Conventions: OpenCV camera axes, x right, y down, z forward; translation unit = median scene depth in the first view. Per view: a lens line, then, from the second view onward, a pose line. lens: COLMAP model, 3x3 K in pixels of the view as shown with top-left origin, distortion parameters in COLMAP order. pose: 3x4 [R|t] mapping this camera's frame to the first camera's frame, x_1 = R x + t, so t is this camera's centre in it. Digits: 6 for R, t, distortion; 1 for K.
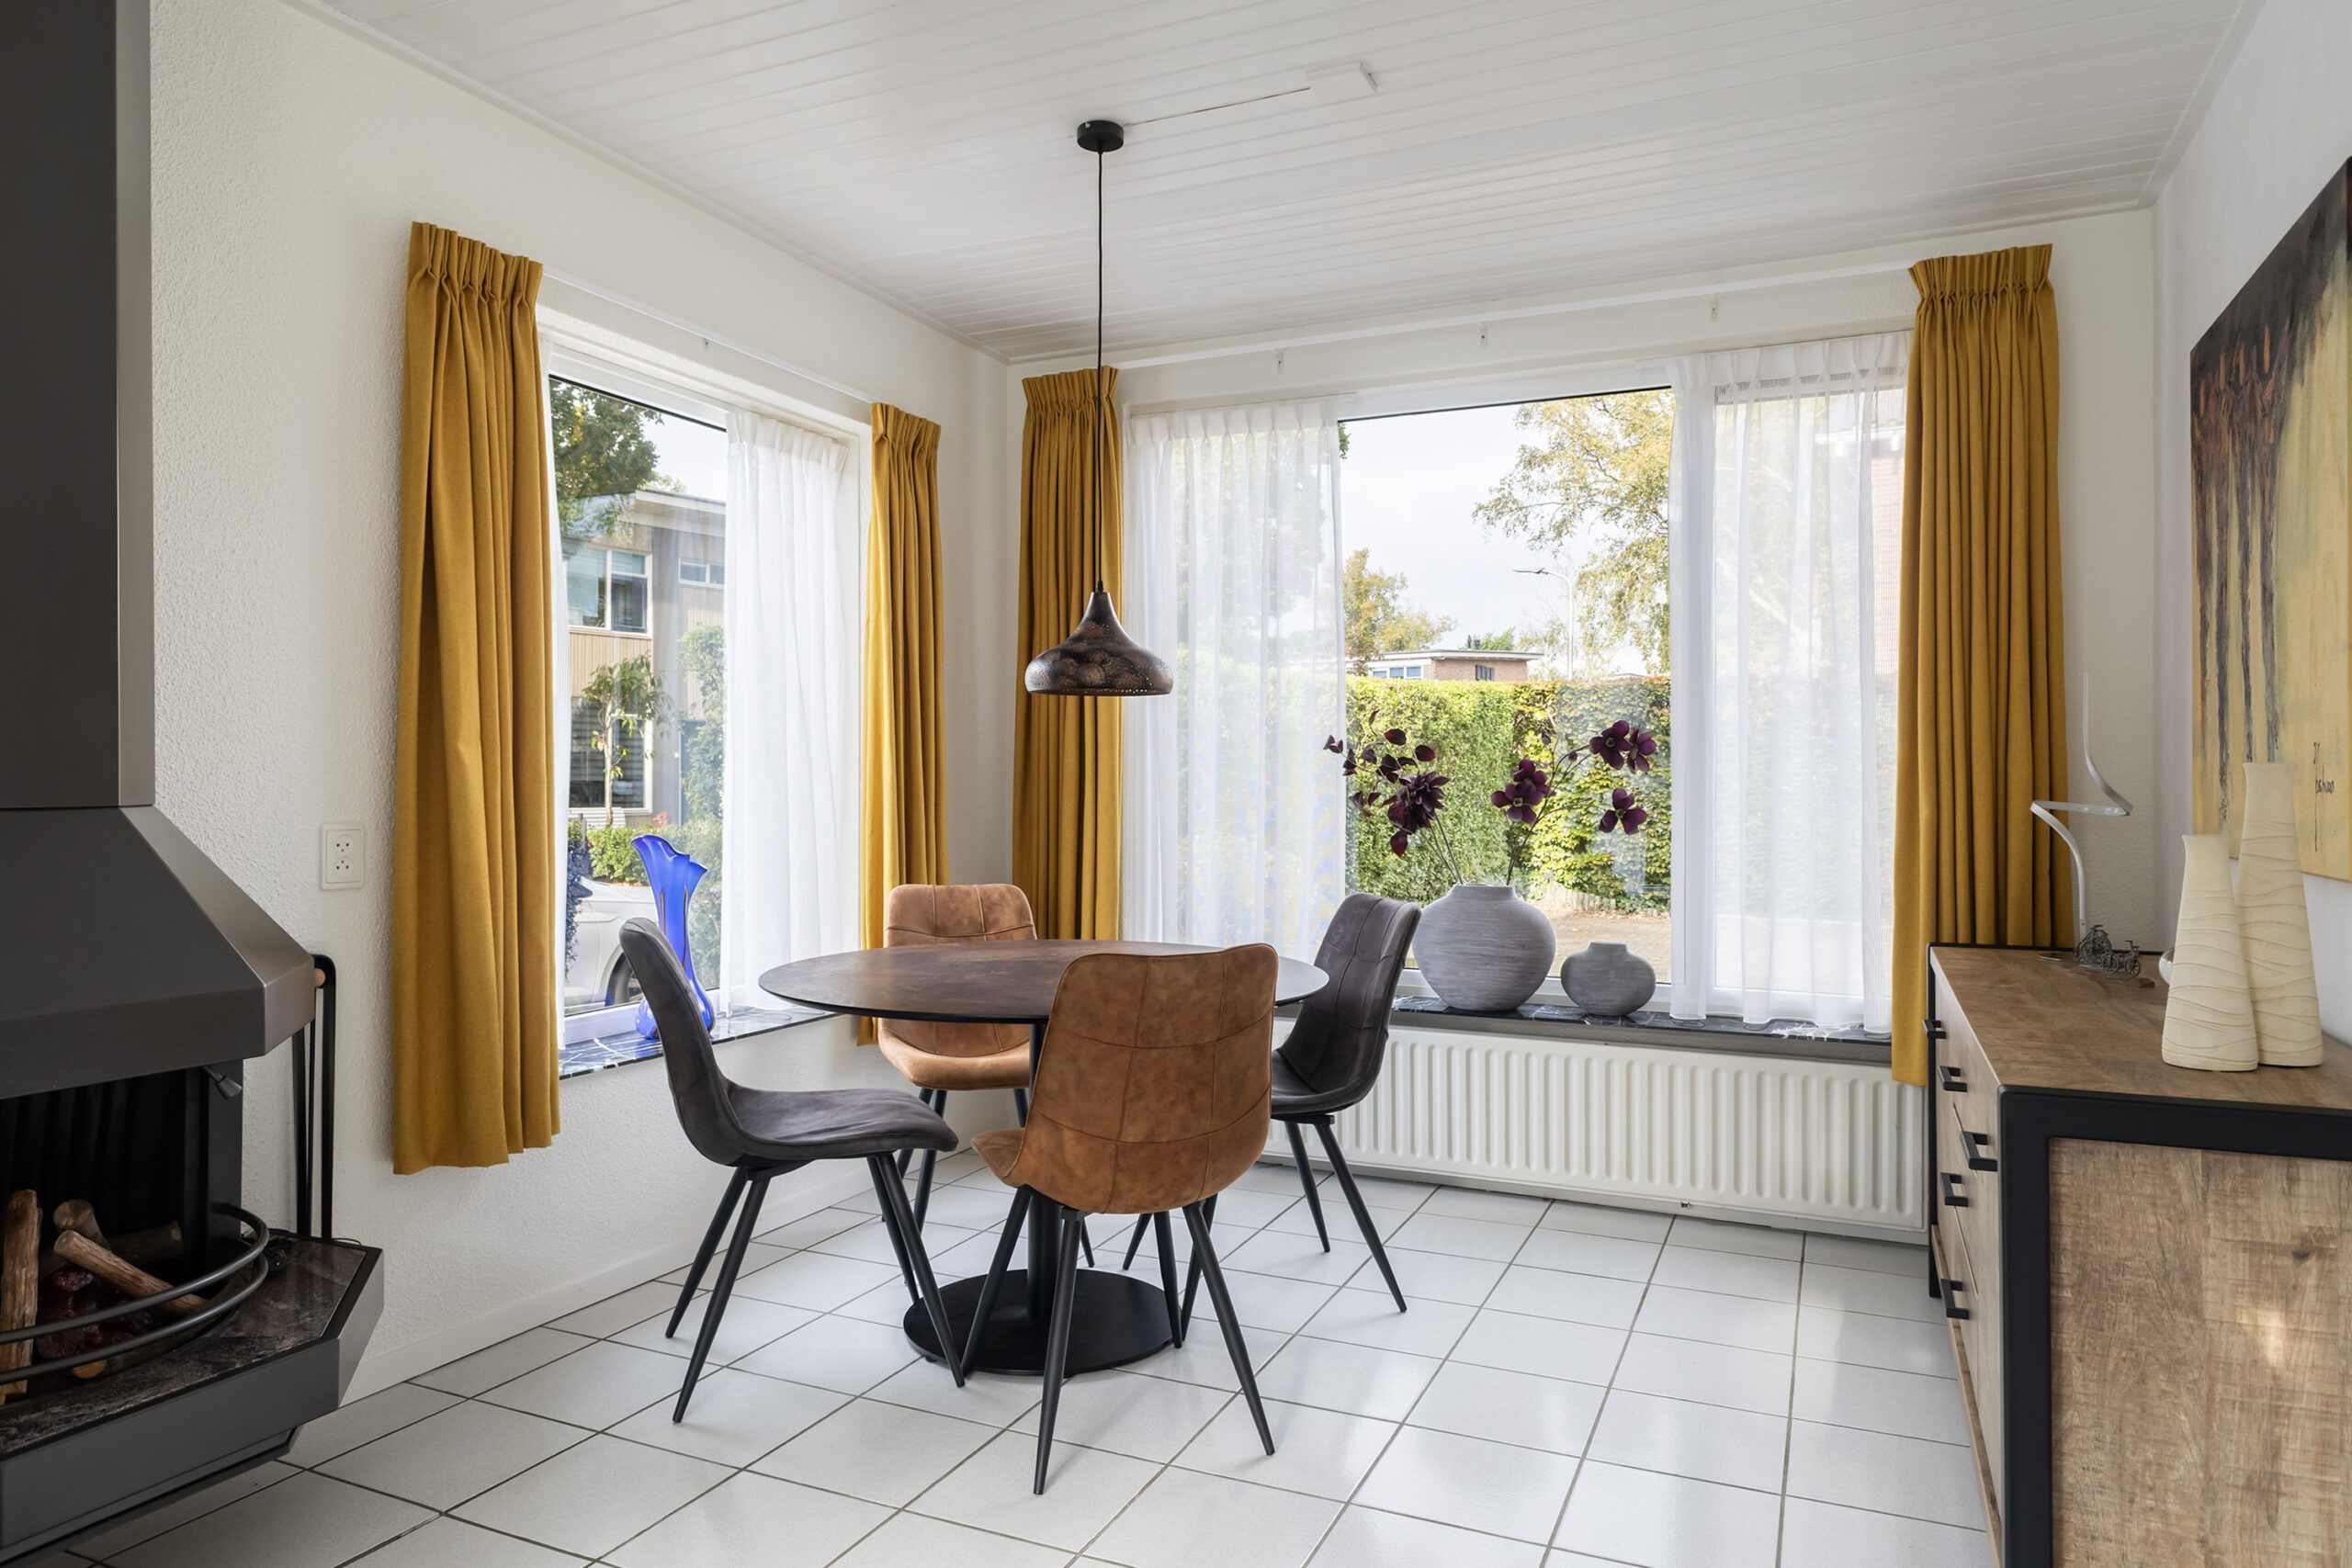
lens RADIAL K [[1455.6, 0, 1176.0], [0, 1455.6, 784.0], [0, 0, 1]] dist [0.004508, -0.006317]
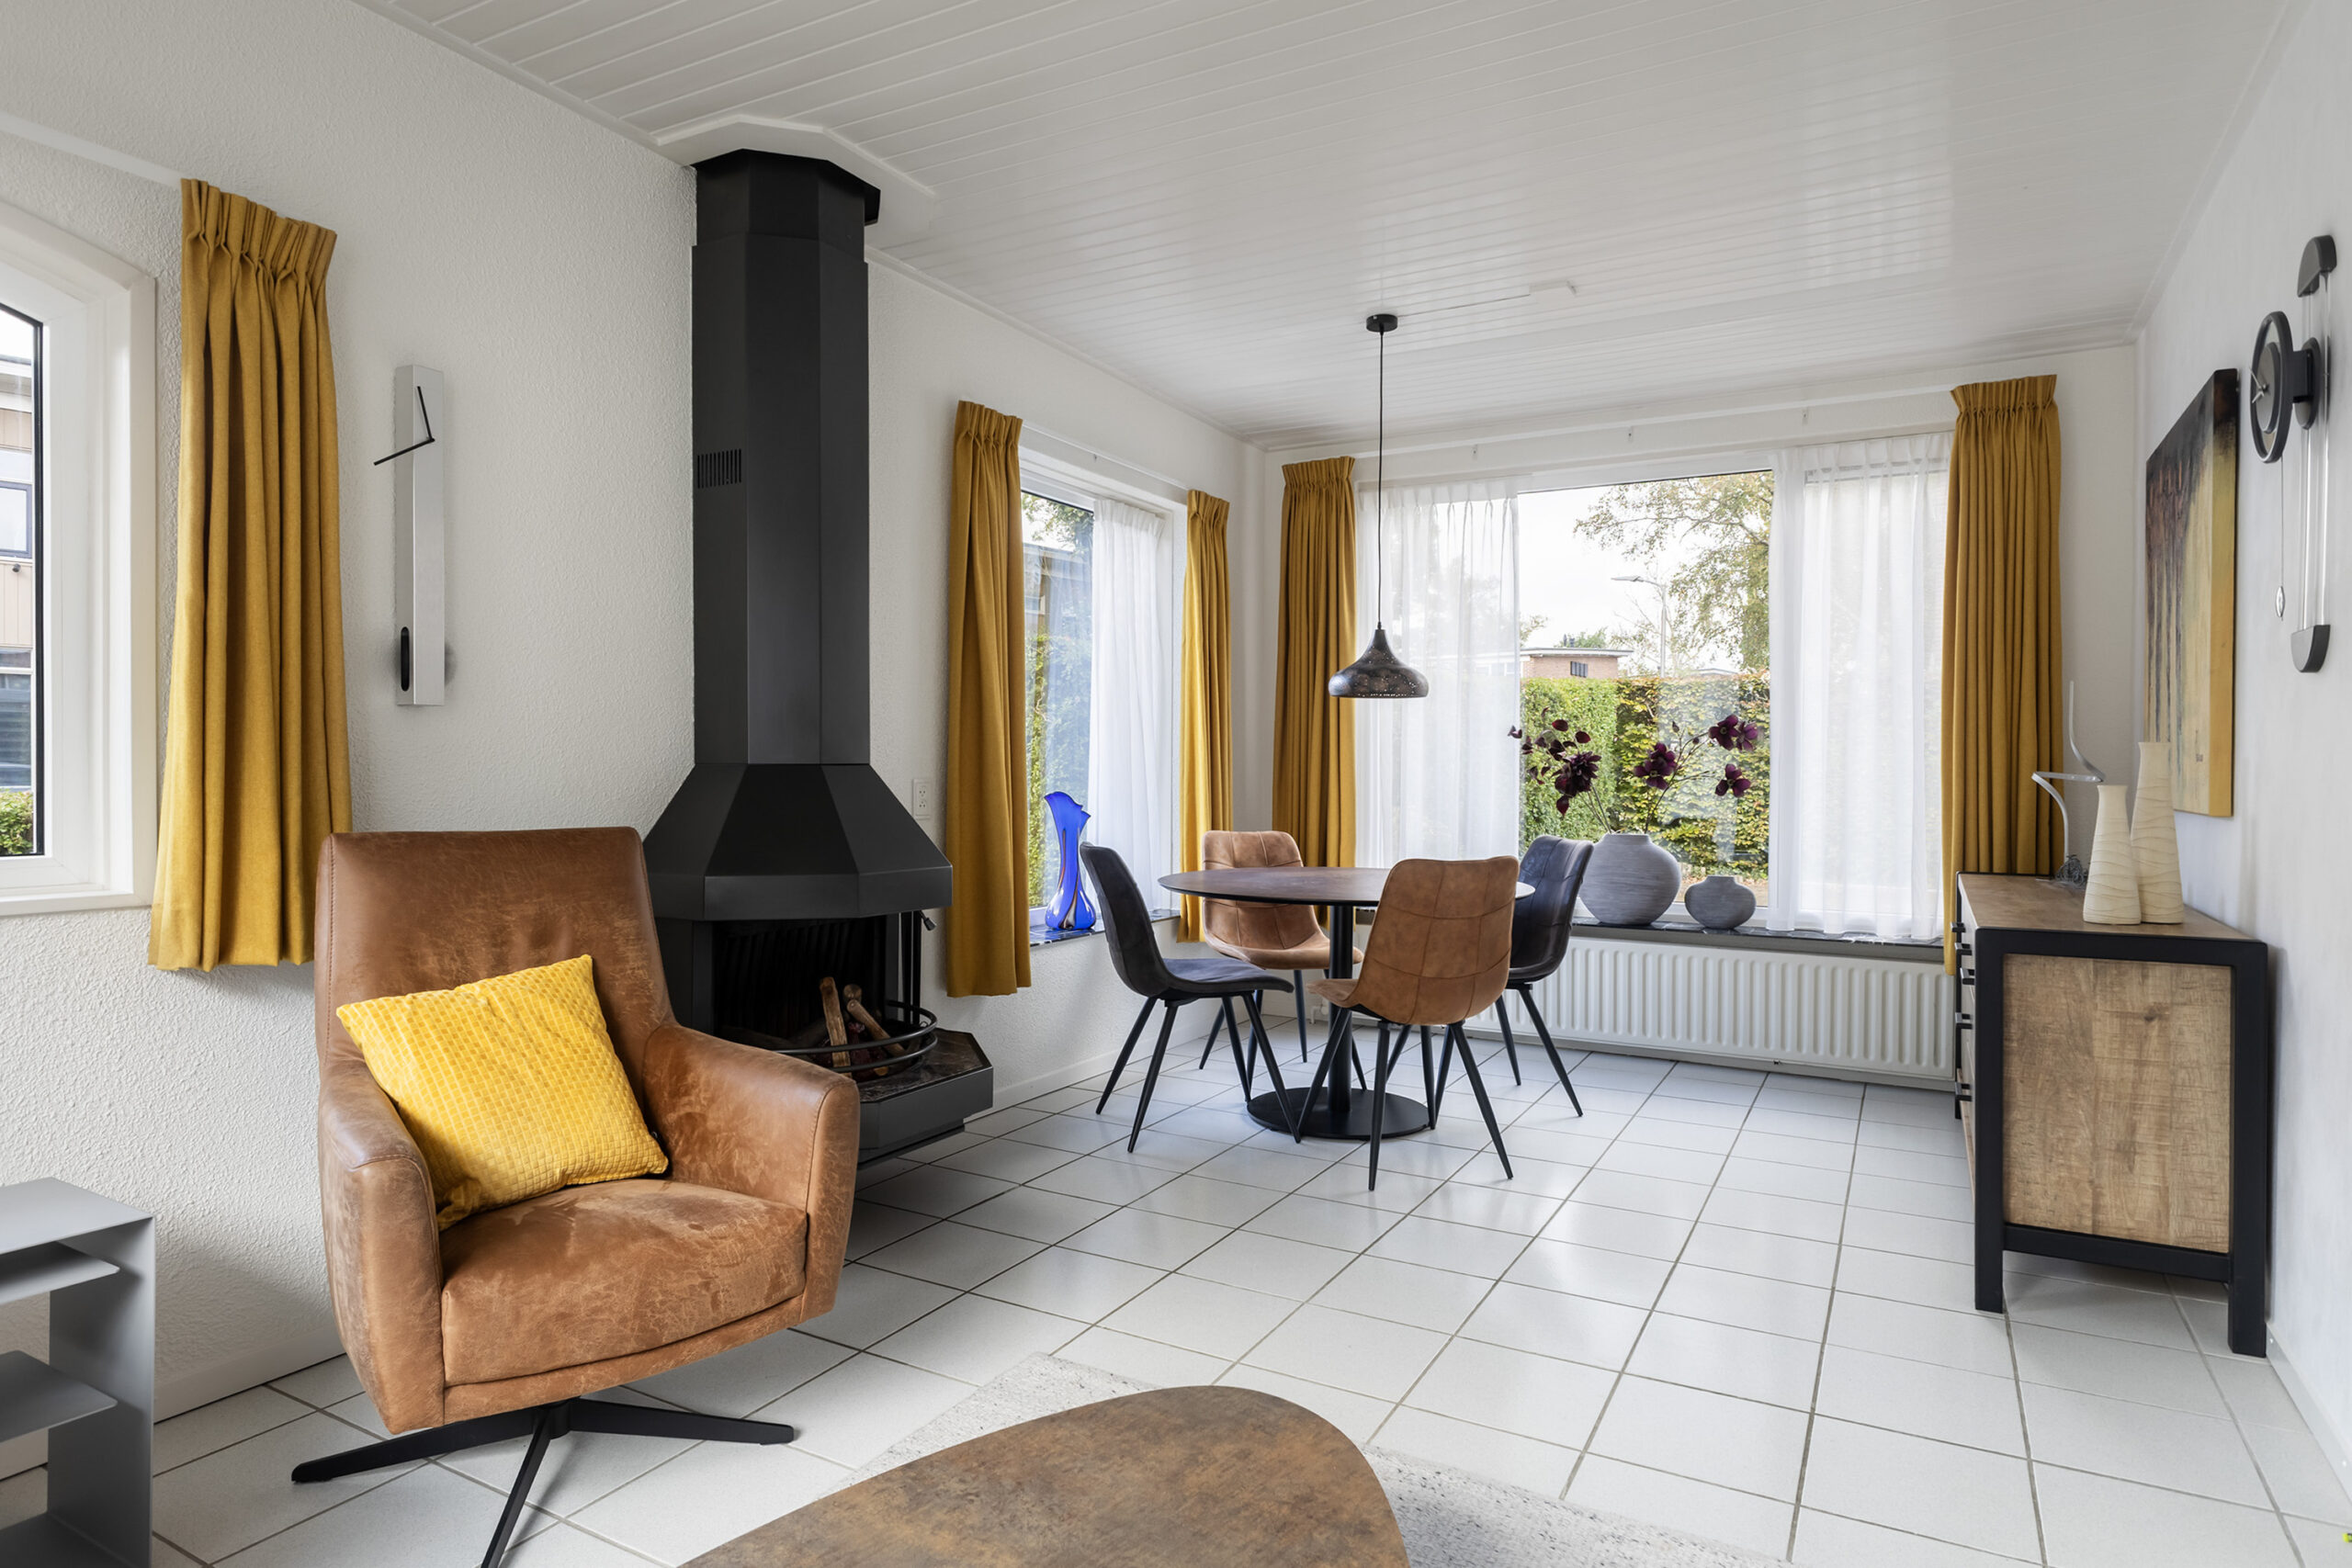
lens RADIAL K [[1314.2, 0, 1176.0], [0, 1314.2, 784.0], [0, 0, 1]] dist [0.000350, -0.002189]
pose [[0.996457, 0.005779, -0.083906, -0.134862], [-0.004787, 0.999916, 0.012018, 0.011478], [0.083968, -0.011574, 0.996401, -0.336767]]
